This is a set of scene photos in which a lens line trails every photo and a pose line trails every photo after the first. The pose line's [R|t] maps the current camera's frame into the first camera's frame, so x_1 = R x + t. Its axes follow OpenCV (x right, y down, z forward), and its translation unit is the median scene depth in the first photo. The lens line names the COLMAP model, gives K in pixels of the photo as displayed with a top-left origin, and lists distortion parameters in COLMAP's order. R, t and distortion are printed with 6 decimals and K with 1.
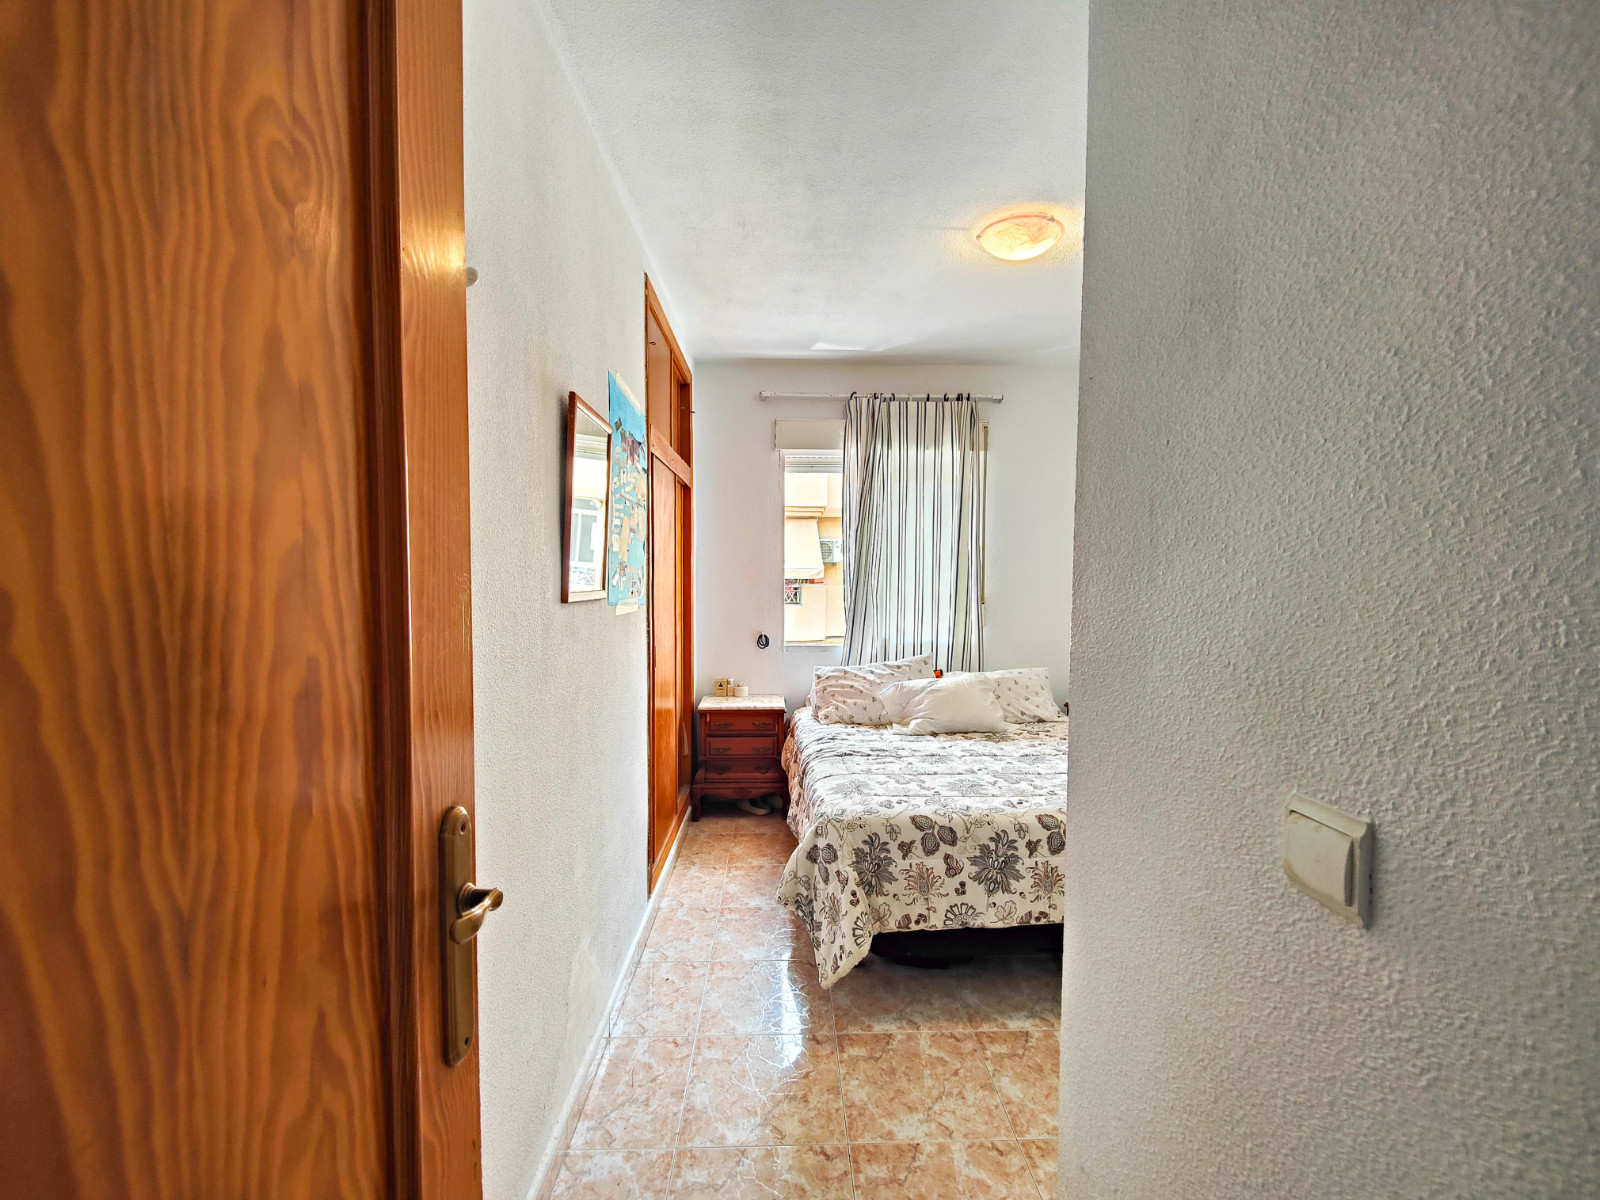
lens RADIAL K [[703.4, 0, 800.0], [0, 703.4, 600.0], [0, 0, 1]] dist [0.006786, -0.005703]
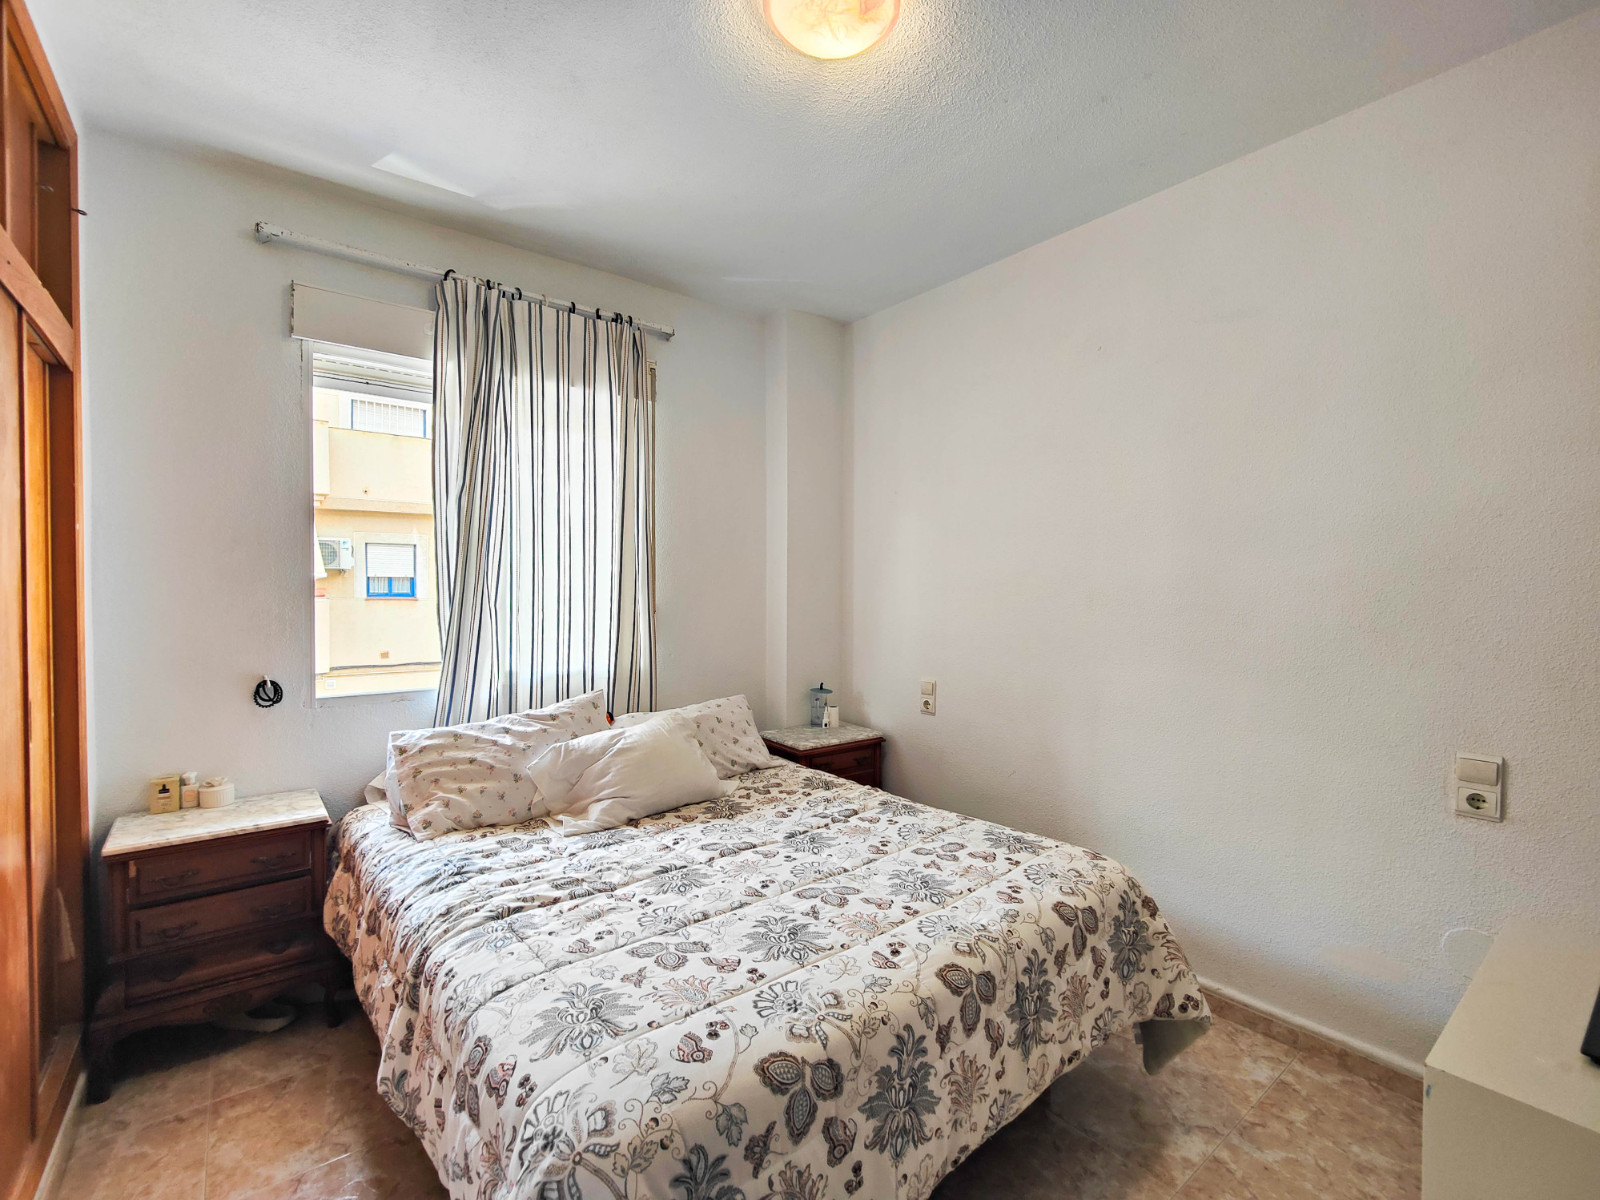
lens RADIAL K [[703.4, 0, 800.0], [0, 703.4, 600.0], [0, 0, 1]] dist [0.006786, -0.005703]
pose [[0.798855, -0.013053, 0.601382, -0.059321], [0.024563, 0.999638, -0.010932, 0.004137], [-0.601022, 0.023505, 0.798887, 0.382428]]
